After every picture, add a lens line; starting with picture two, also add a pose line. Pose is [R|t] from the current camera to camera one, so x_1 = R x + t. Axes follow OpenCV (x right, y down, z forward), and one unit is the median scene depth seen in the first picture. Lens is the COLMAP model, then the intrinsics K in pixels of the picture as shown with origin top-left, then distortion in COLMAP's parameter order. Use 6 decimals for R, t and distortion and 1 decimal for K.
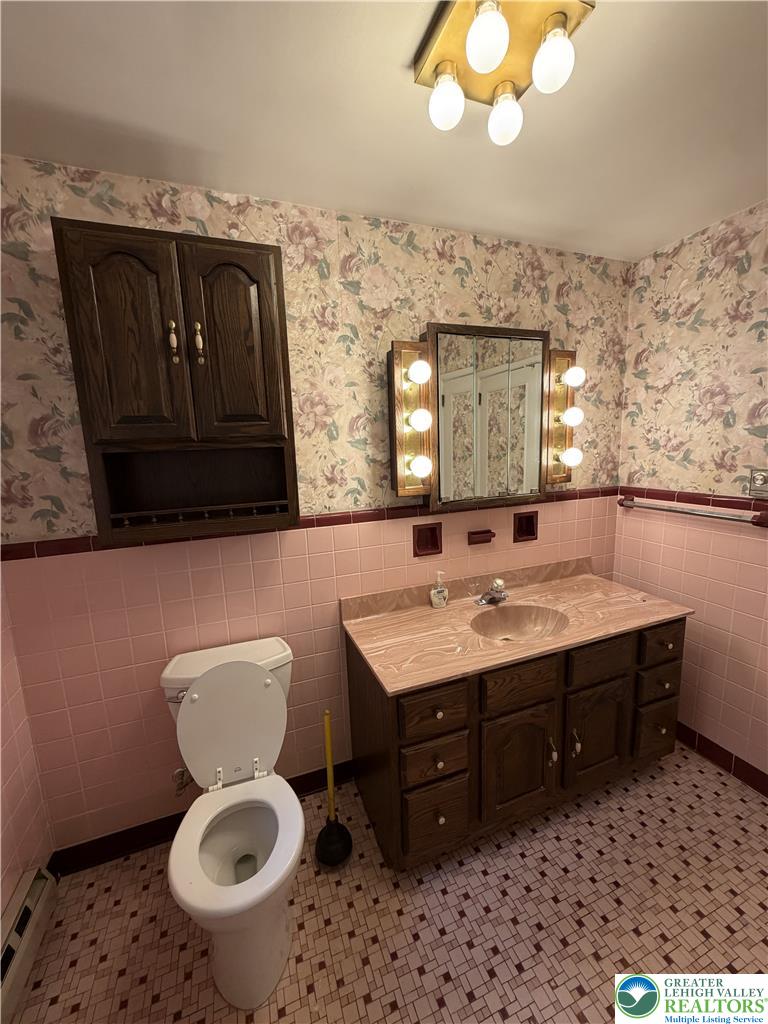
lens RADIAL K [[406.8, 0, 388.3], [0, 406.8, 511.0], [0, 0, 1]] dist [0.001720, -0.000919]
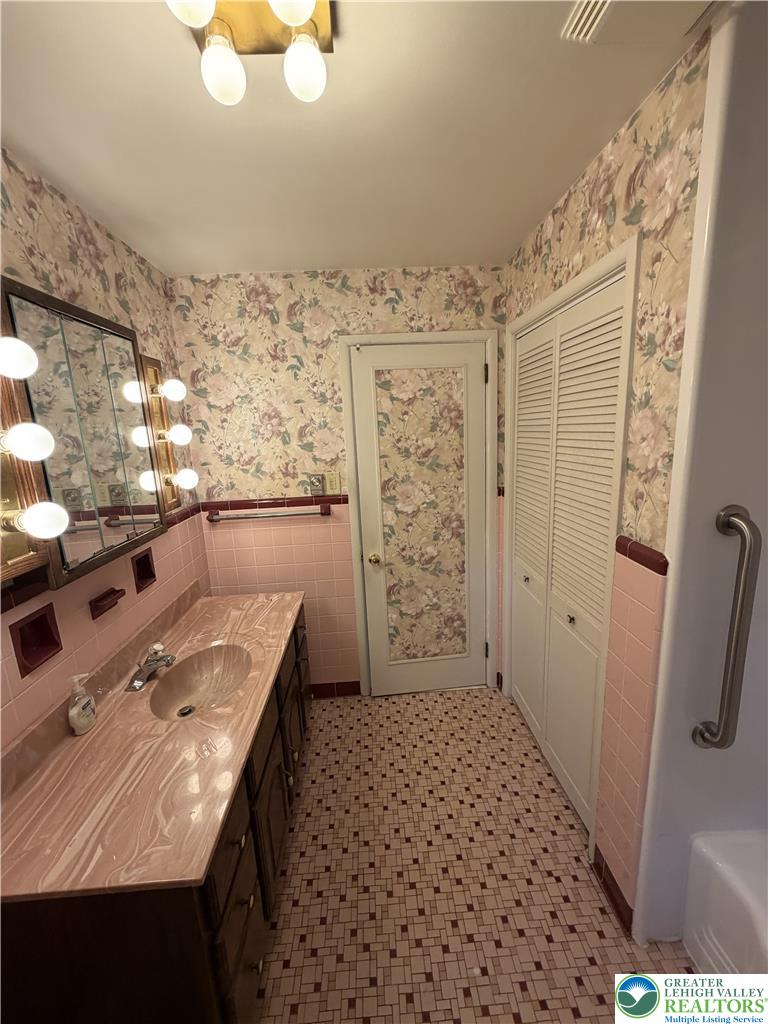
lens RADIAL K [[406.8, 0, 380.2], [0, 406.8, 511.3], [0, 0, 1]] dist [0.001720, -0.000919]
pose [[0.321806, -0.170040, 0.931411, -0.267104], [0.191625, 0.975079, 0.111804, -0.081805], [-0.927211, 0.142503, 0.346371, 0.300870]]
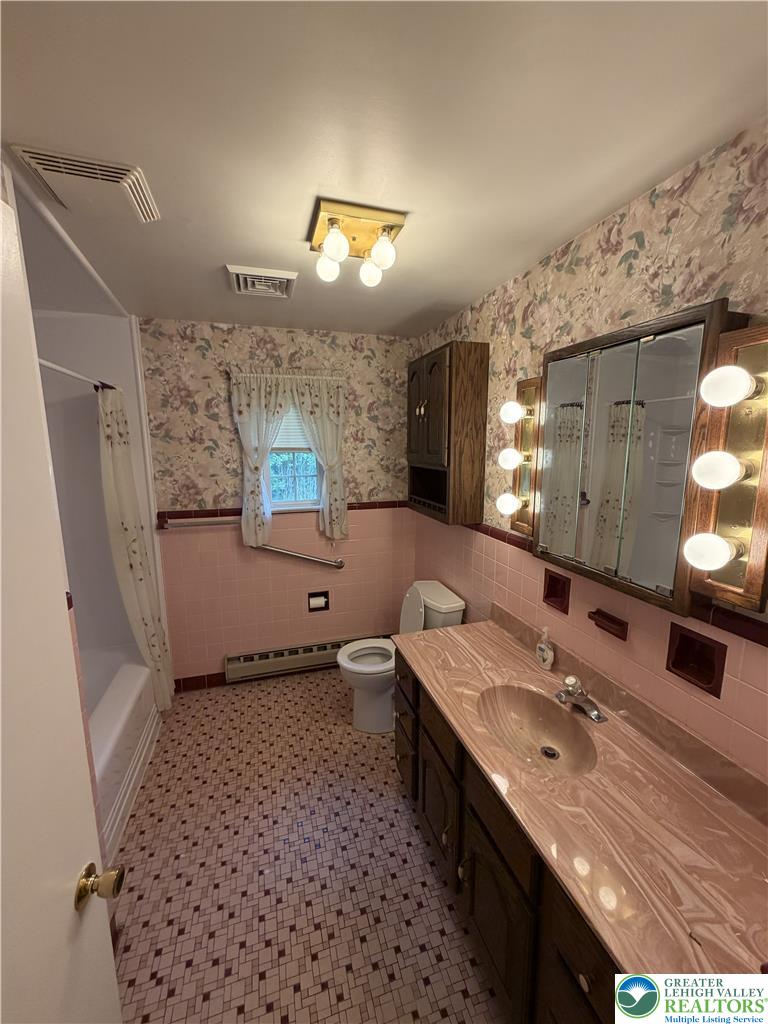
lens RADIAL K [[406.8, 0, 381.6], [0, 406.8, 510.2], [0, 0, 1]] dist [0.001720, -0.000919]
pose [[-0.069932, 0.199508, -0.977398, 0.950407], [-0.156929, 0.965396, 0.208286, -0.221744], [0.985131, 0.167948, -0.036203, 0.632838]]
